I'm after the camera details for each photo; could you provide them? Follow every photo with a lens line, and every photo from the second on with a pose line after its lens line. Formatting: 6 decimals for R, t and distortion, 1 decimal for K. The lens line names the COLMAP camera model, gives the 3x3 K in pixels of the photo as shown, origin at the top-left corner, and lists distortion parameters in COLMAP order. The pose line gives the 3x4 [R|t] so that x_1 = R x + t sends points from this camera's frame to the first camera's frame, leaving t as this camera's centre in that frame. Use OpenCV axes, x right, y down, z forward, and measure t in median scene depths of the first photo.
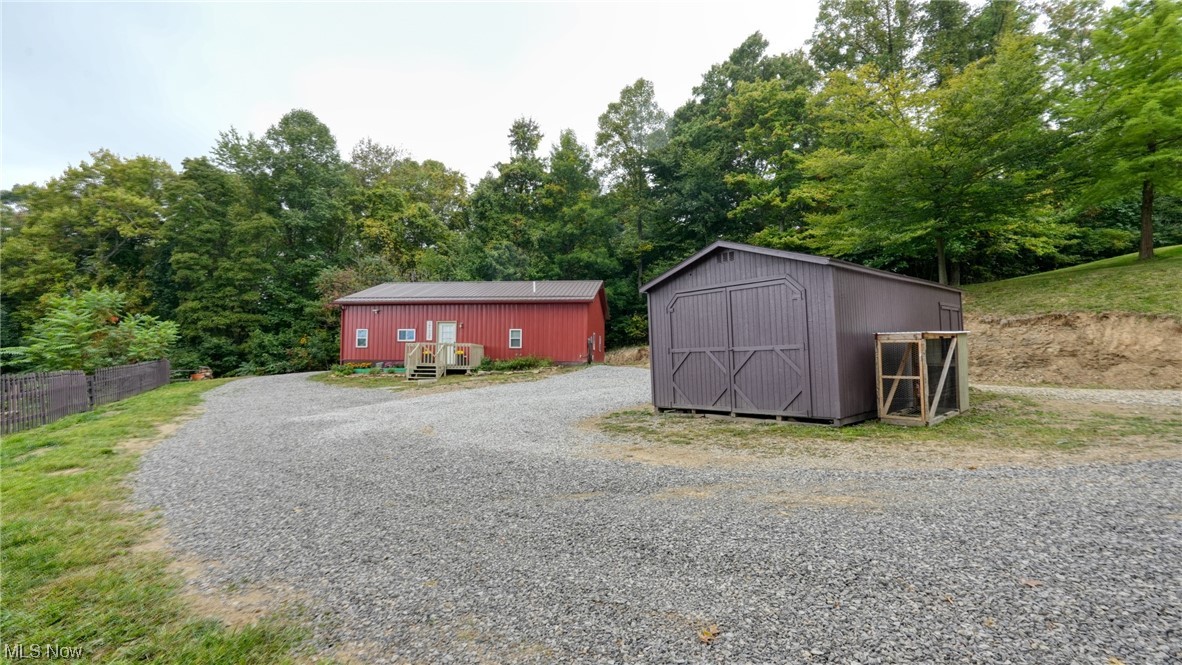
lens RADIAL K [[504.3, 0, 598.7], [0, 504.3, 324.8], [0, 0, 1]] dist [-0.032435, -0.000412]
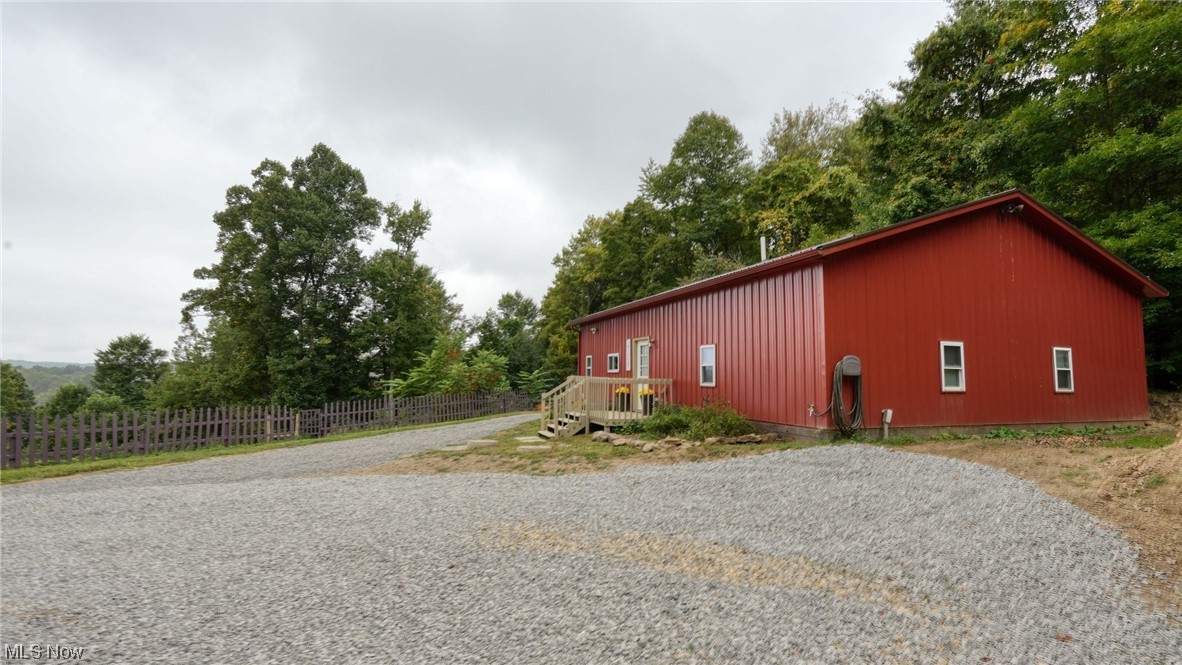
lens RADIAL K [[506.4, 0, 585.3], [0, 506.4, 334.6], [0, 0, 1]] dist [-0.031612, 0.000717]
pose [[0.409537, -0.069183, -0.909666, 0.140699], [0.052707, 0.997249, -0.052115, 0.010205], [0.910770, -0.026603, 0.412057, 0.440416]]
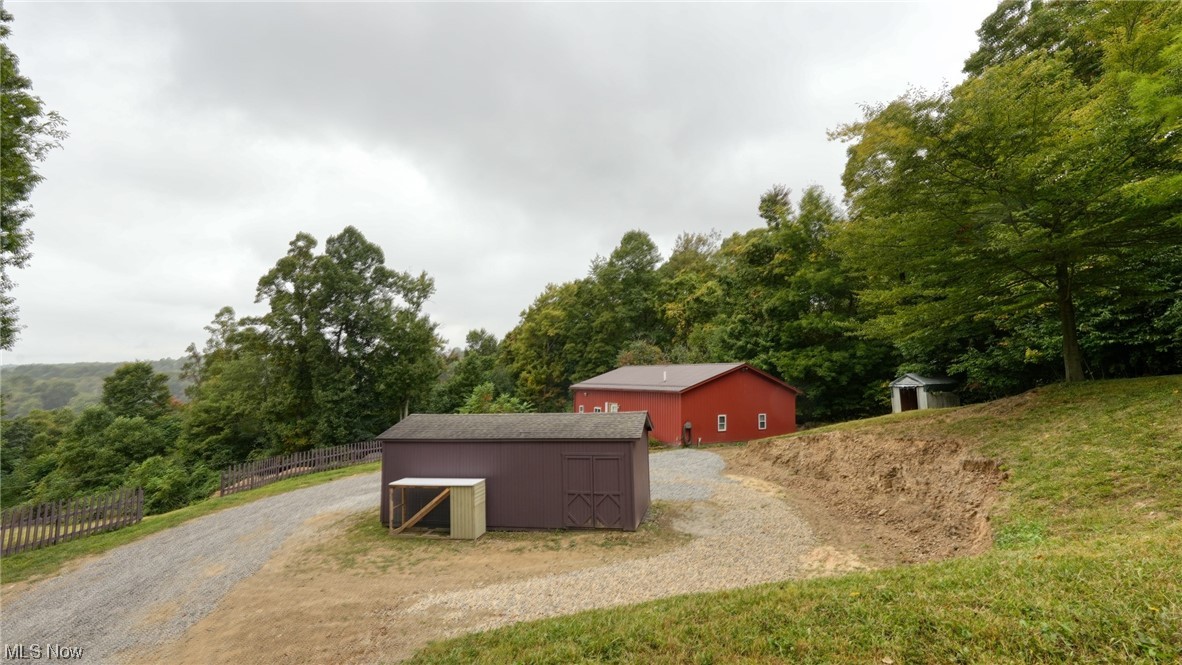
lens RADIAL K [[506.4, 0, 585.3], [0, 506.4, 334.6], [0, 0, 1]] dist [-0.031612, 0.000717]
pose [[0.555790, -0.069194, -0.828438, 0.516842], [0.045822, 0.997565, -0.052578, -0.079838], [0.830059, -0.008738, 0.557607, 0.108024]]
